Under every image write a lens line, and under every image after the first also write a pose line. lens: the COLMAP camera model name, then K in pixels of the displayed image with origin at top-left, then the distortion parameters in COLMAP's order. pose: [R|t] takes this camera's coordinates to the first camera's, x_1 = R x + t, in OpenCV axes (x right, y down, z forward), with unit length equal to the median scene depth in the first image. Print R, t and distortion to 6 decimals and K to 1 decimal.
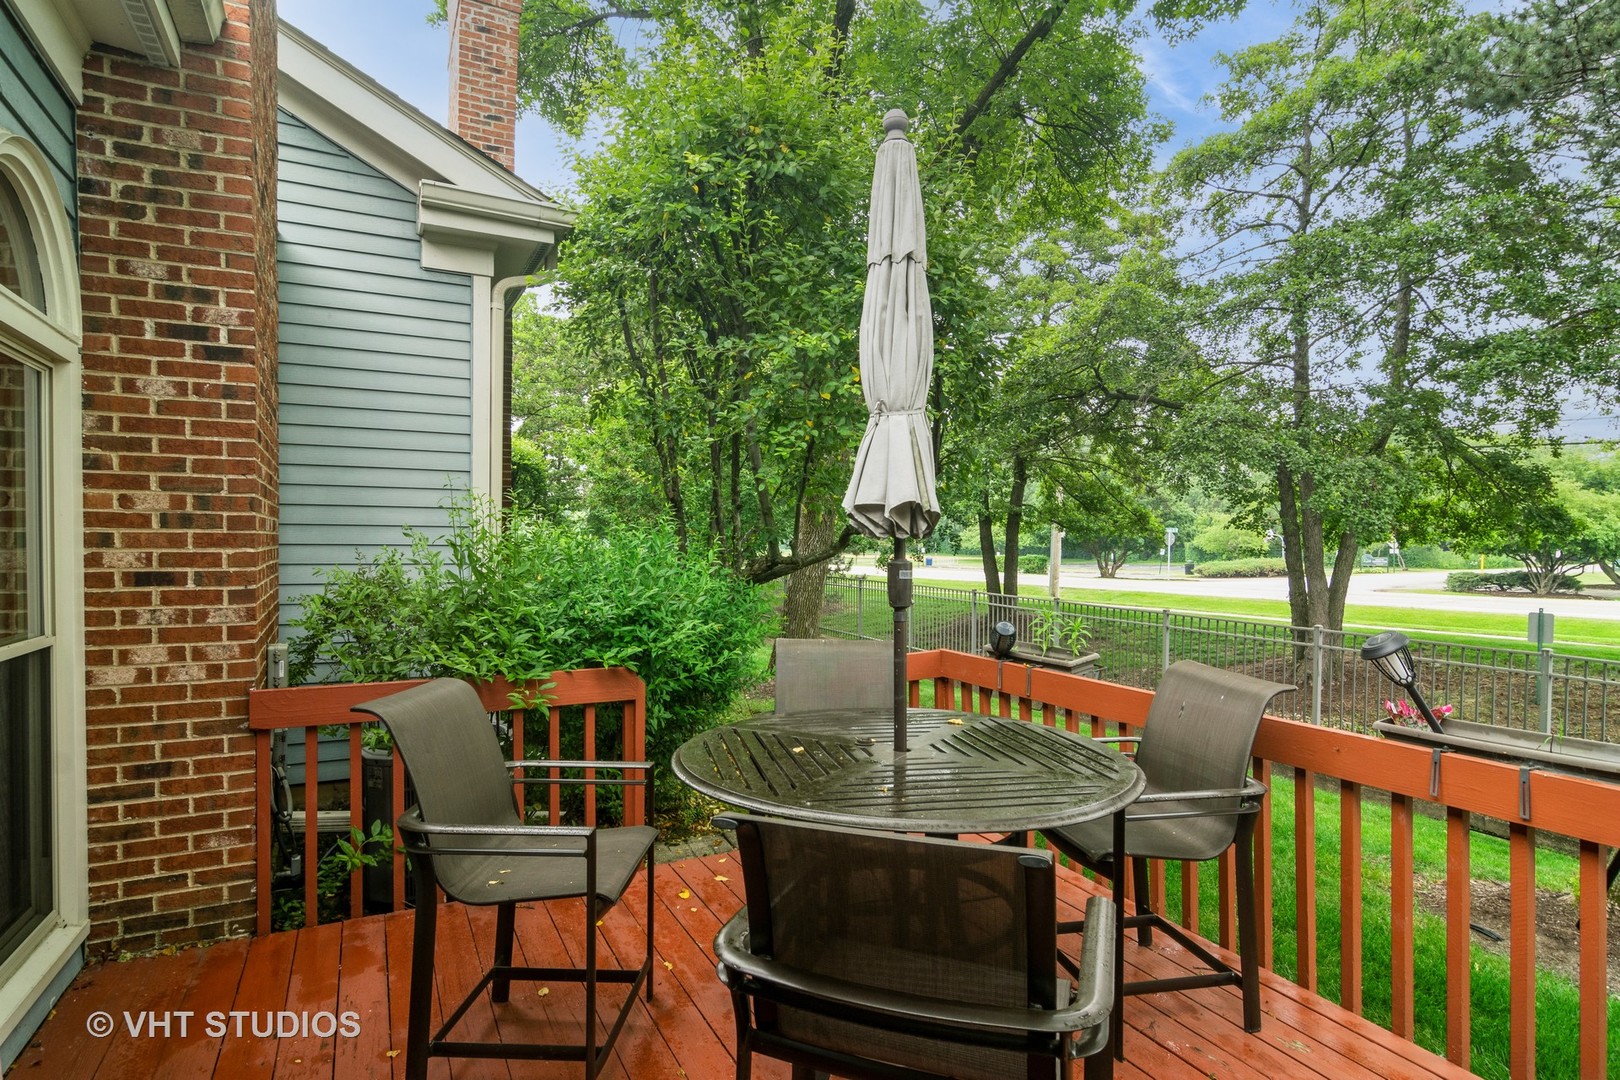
lens RADIAL K [[875.5, 0, 816.3], [0, 875.5, 559.1], [0, 0, 1]] dist [0.001636, 0.000940]
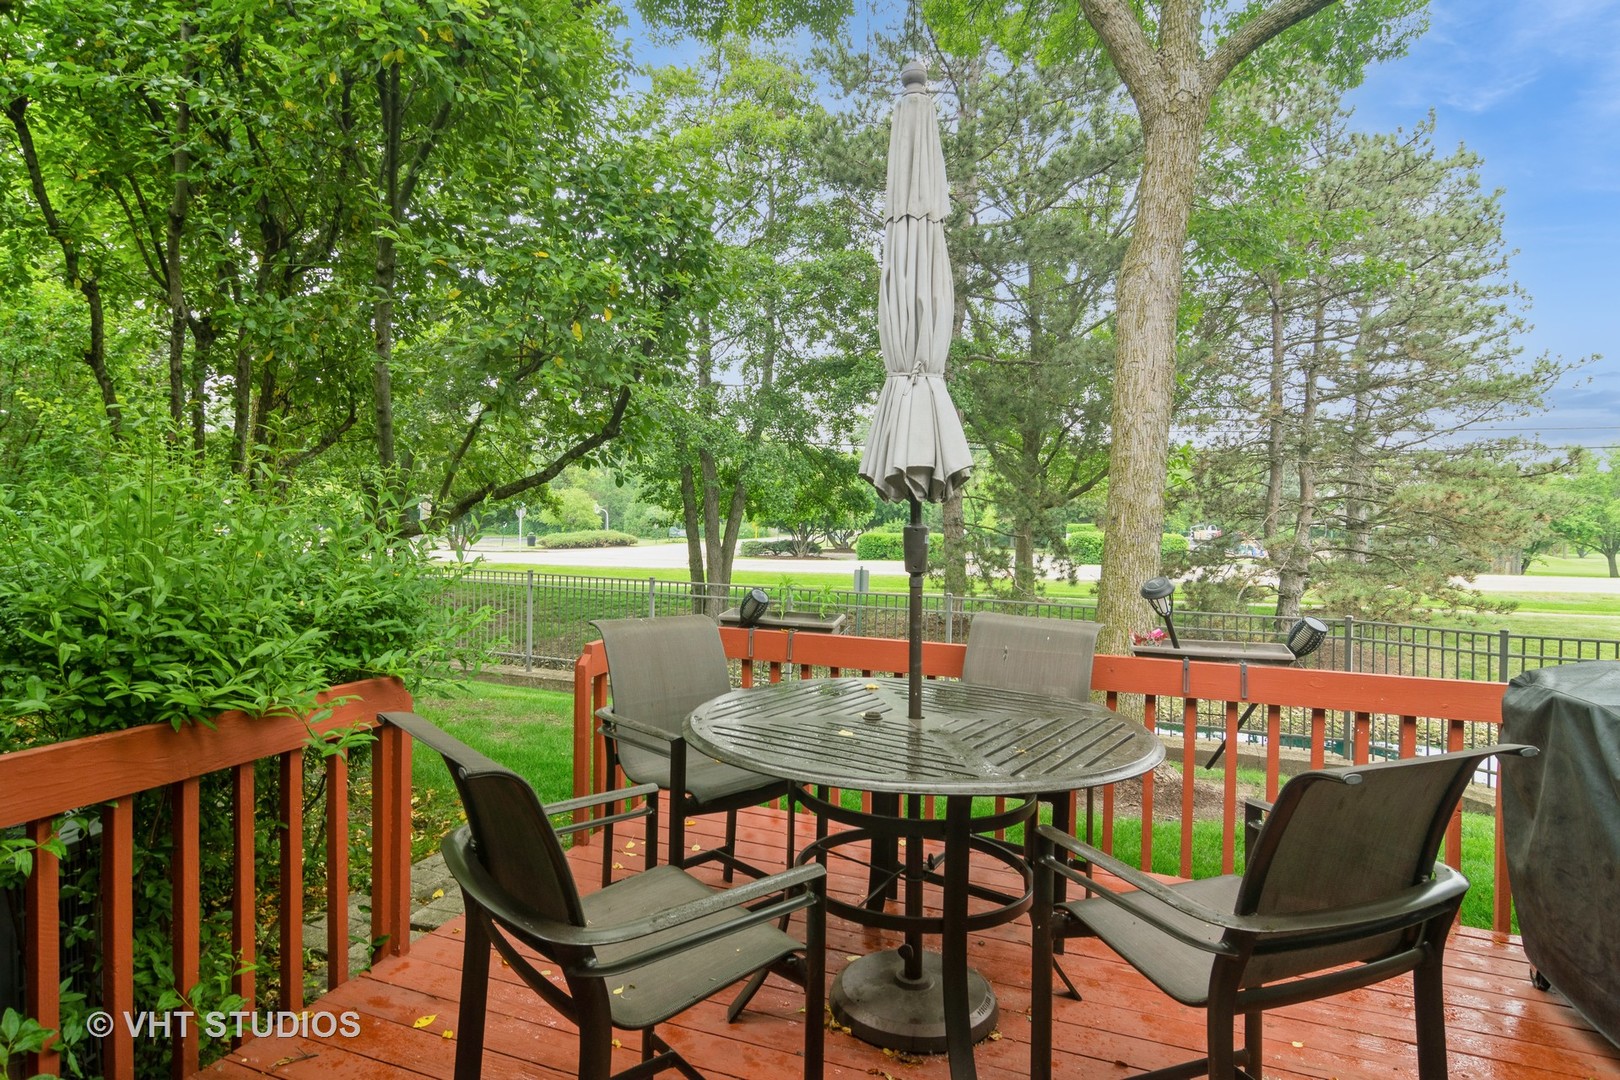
lens RADIAL K [[868.7, 0, 809.7], [0, 868.7, 517.2], [0, 0, 1]] dist [0.000086, 0.000801]
pose [[0.744231, 0.007694, 0.667878, -0.095532], [0.003501, 0.999875, -0.015420, 0.001129], [-0.667913, 0.013814, 0.744111, 0.051831]]
